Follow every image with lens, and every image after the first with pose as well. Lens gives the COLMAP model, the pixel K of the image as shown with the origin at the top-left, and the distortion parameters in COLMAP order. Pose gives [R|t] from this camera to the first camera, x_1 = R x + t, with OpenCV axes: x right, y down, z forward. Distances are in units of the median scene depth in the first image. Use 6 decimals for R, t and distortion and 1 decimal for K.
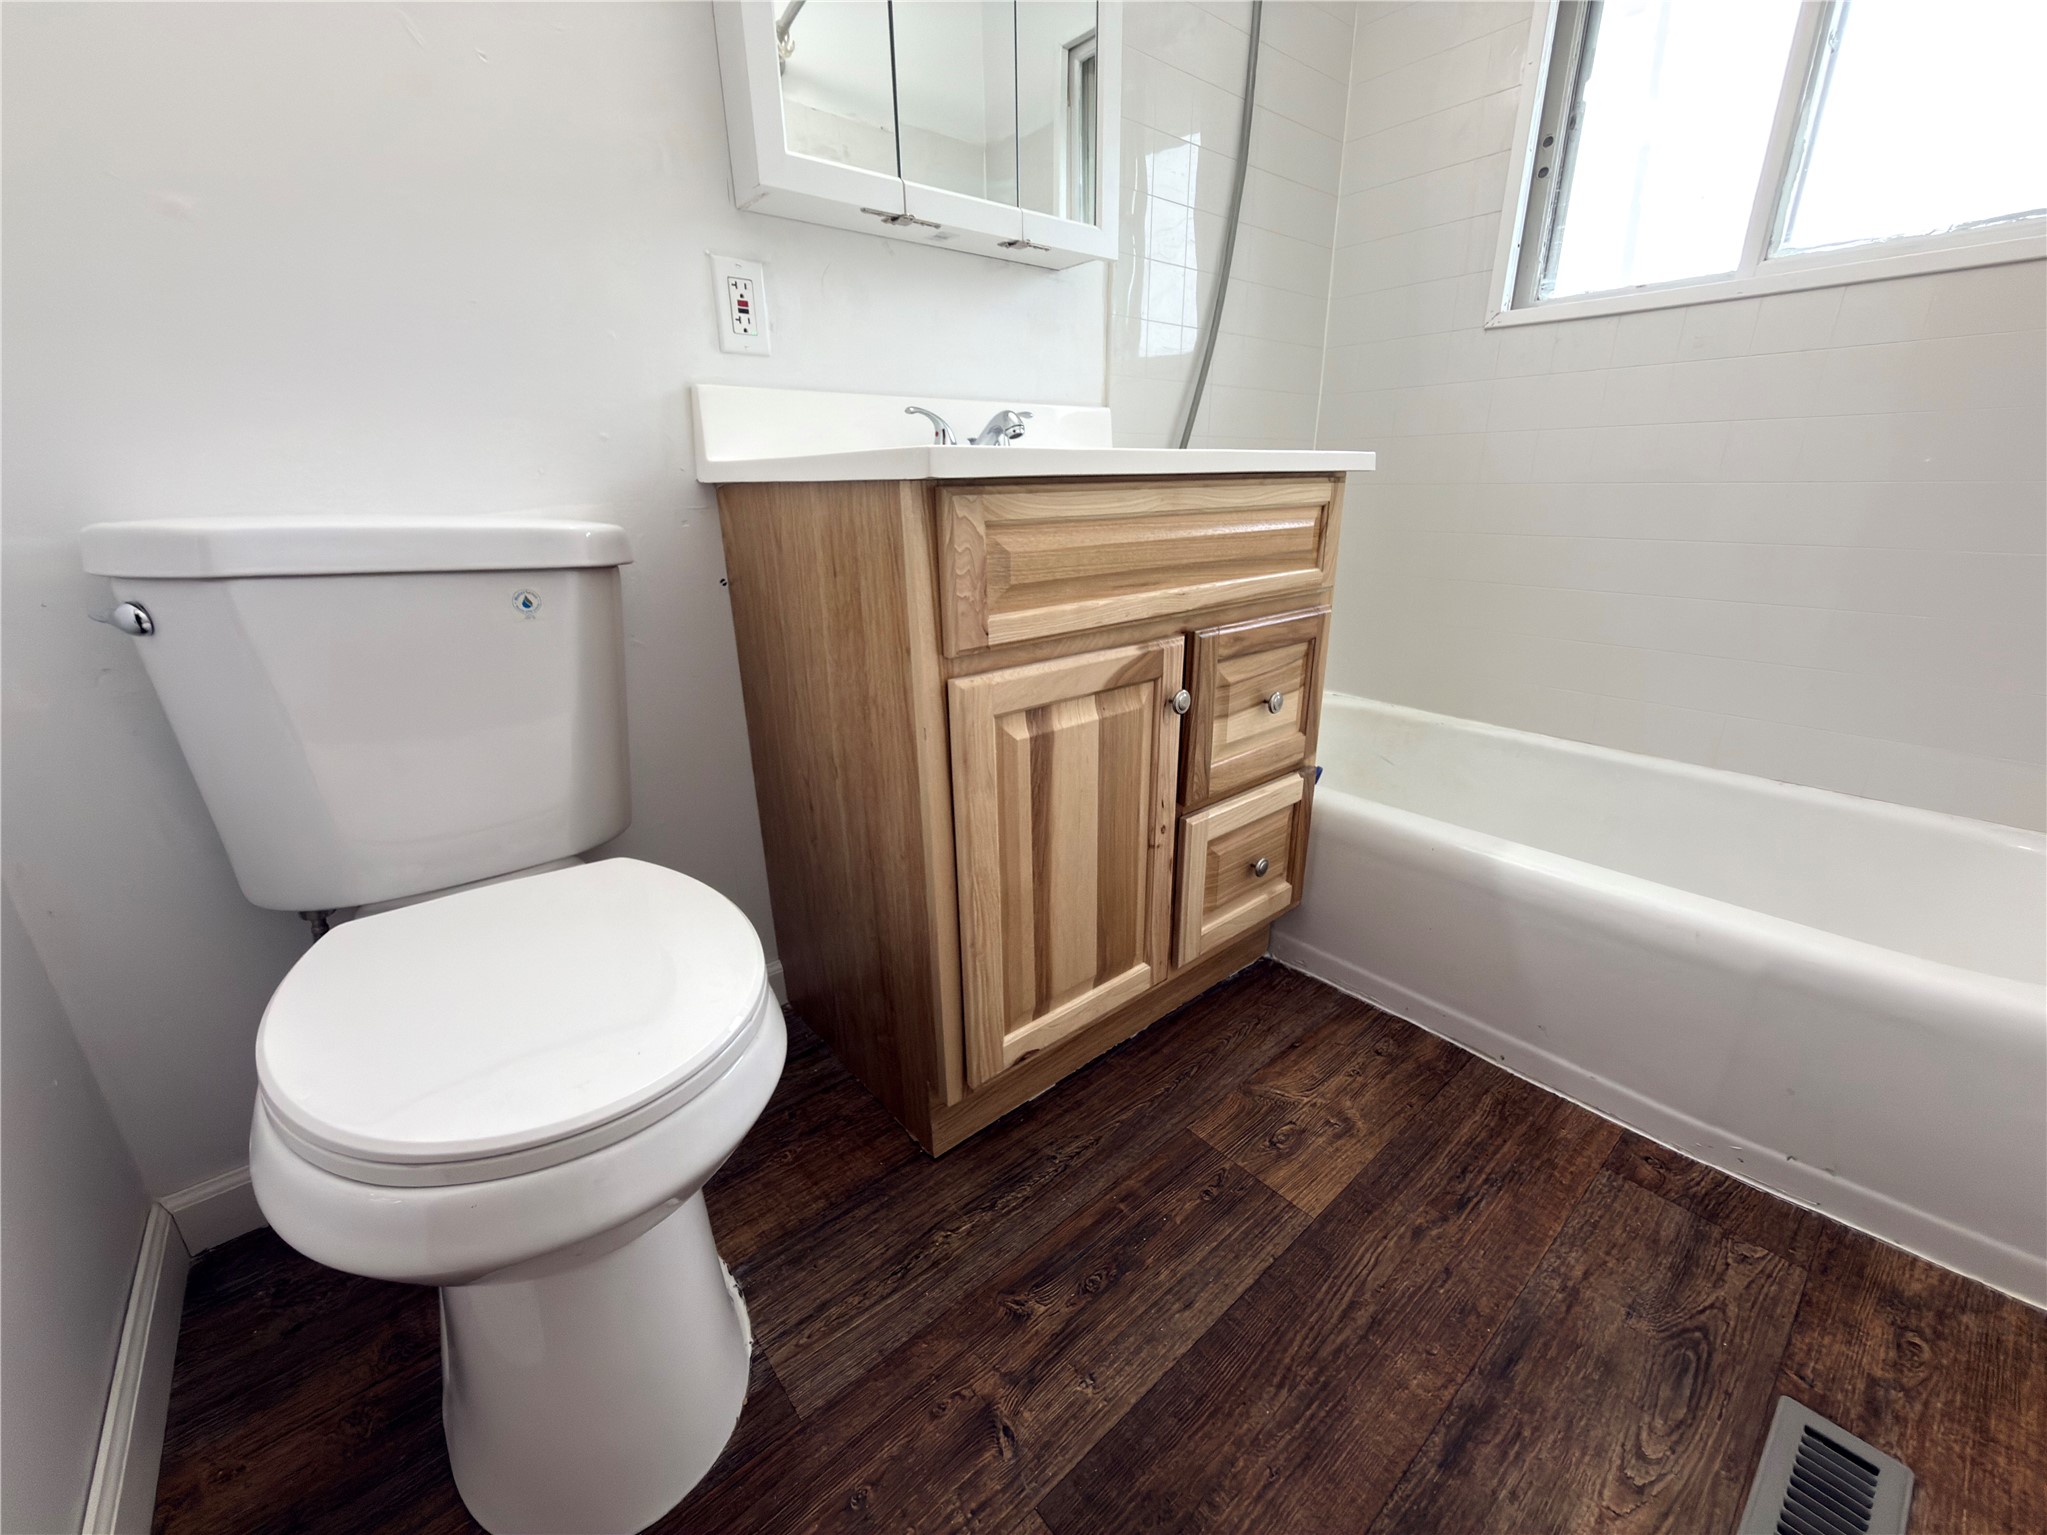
lens RADIAL K [[815.0, 0, 1024.9], [0, 815.0, 770.8], [0, 0, 1]] dist [-0.000037, 0.000380]
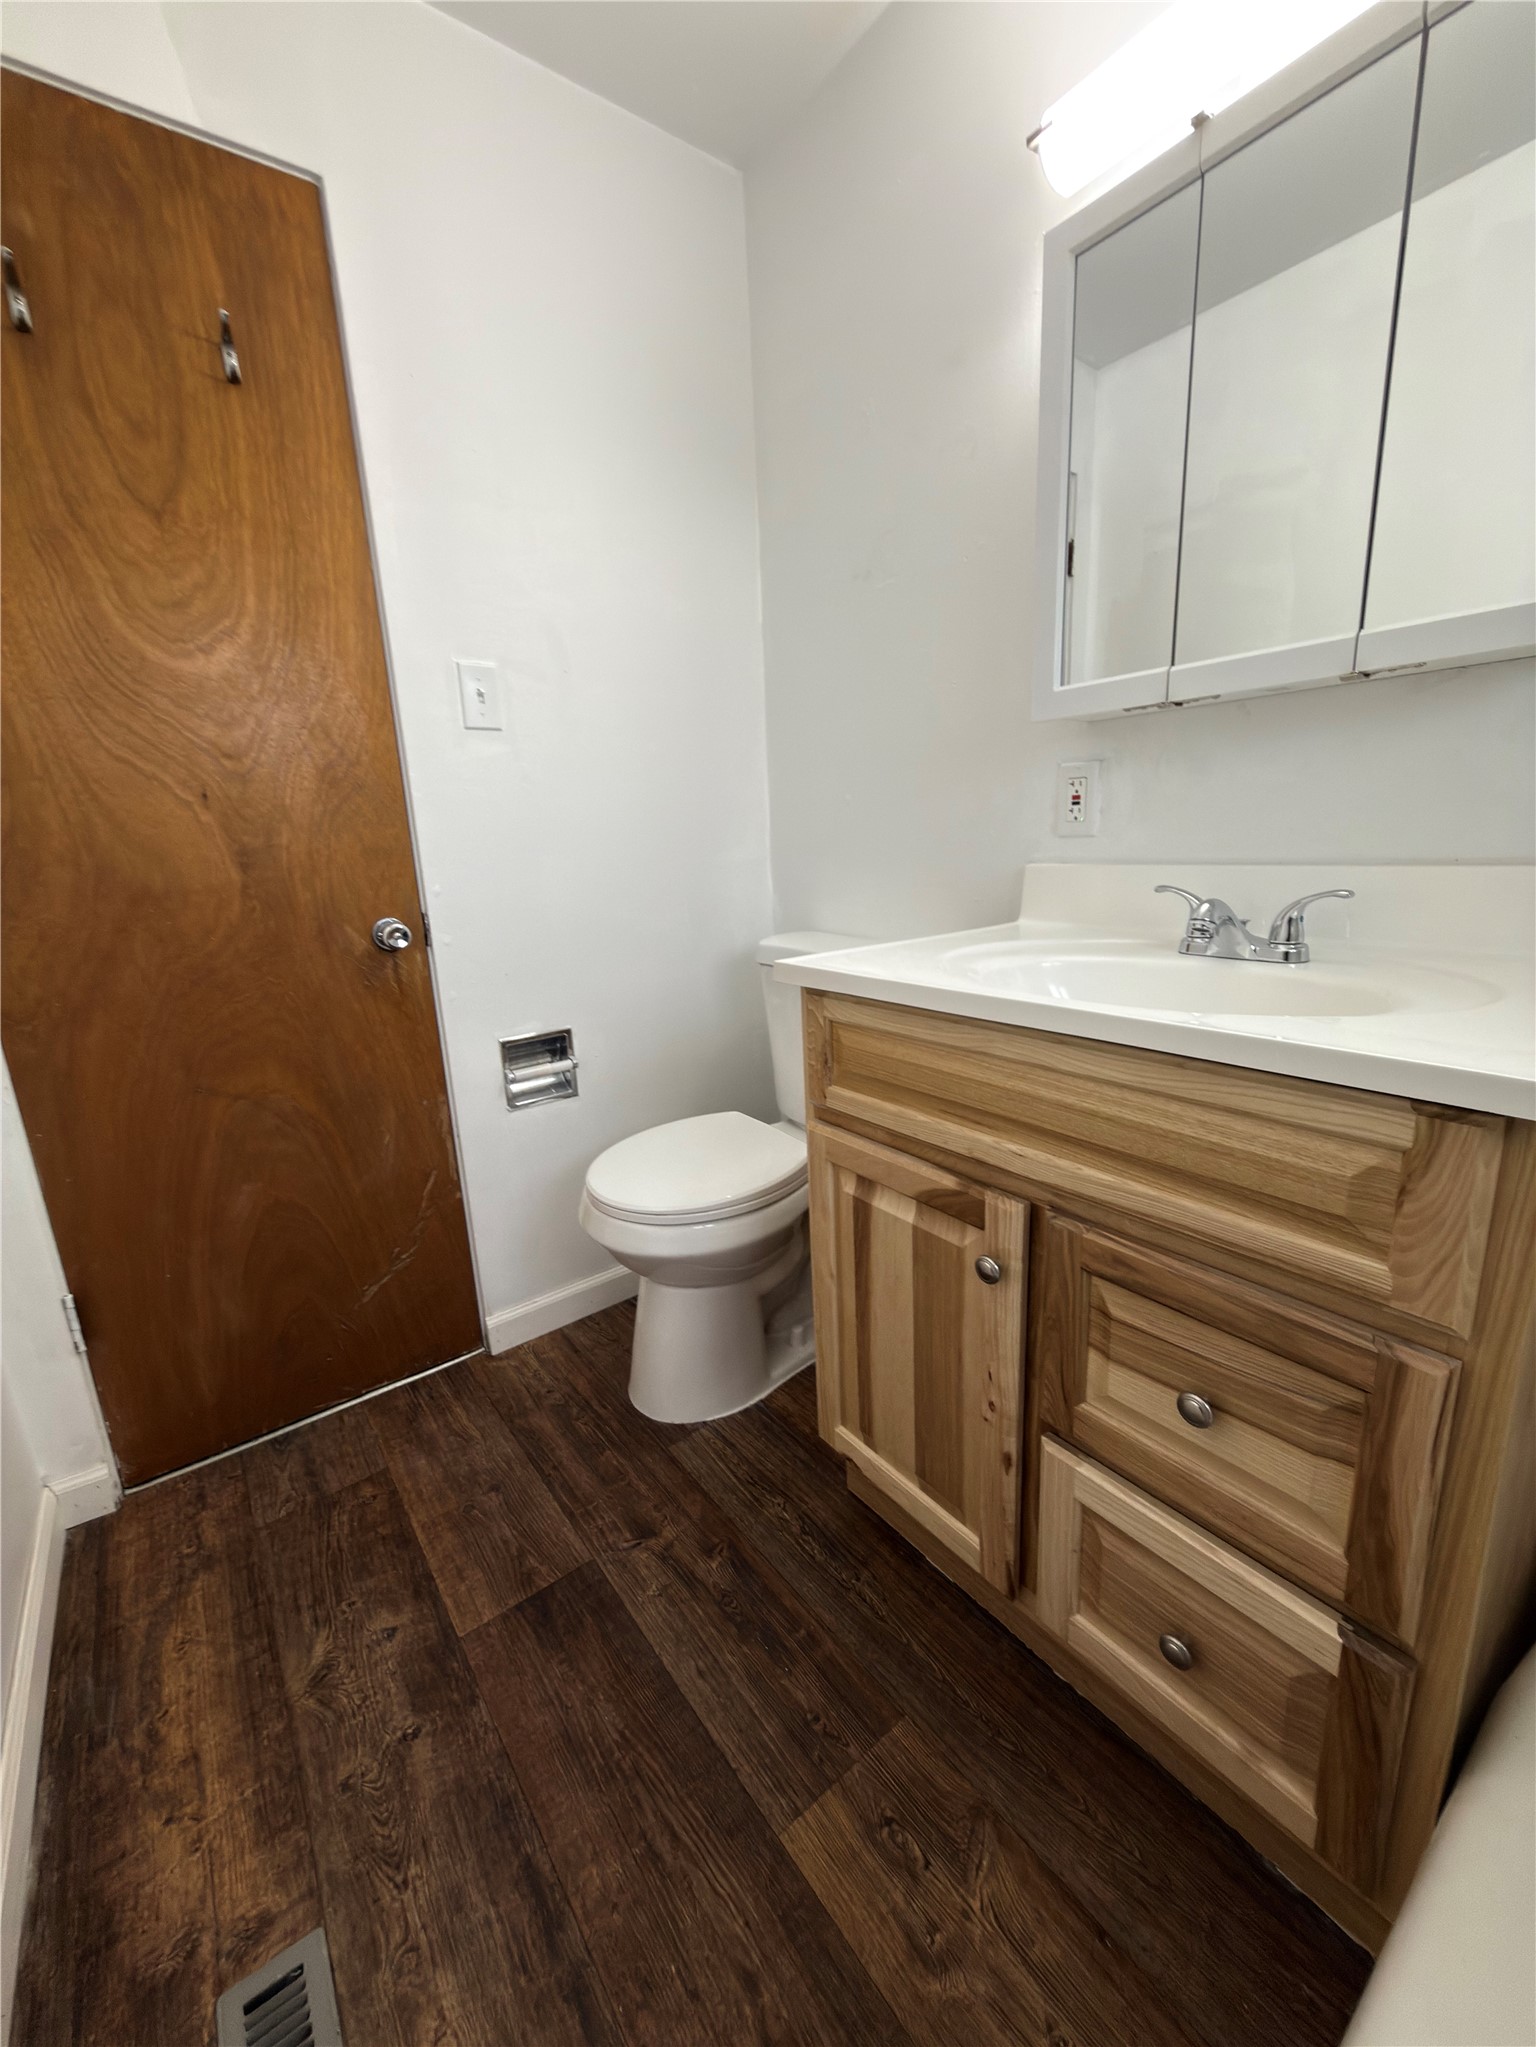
lens RADIAL K [[815.0, 0, 768.6], [0, 815.0, 1029.5], [0, 0, 1]] dist [-0.000037, 0.000380]
pose [[-0.050724, 0.251855, -0.966435, 1.020860], [-0.293122, 0.921309, 0.255480, -0.493696], [0.954729, 0.296242, 0.027092, 0.729838]]
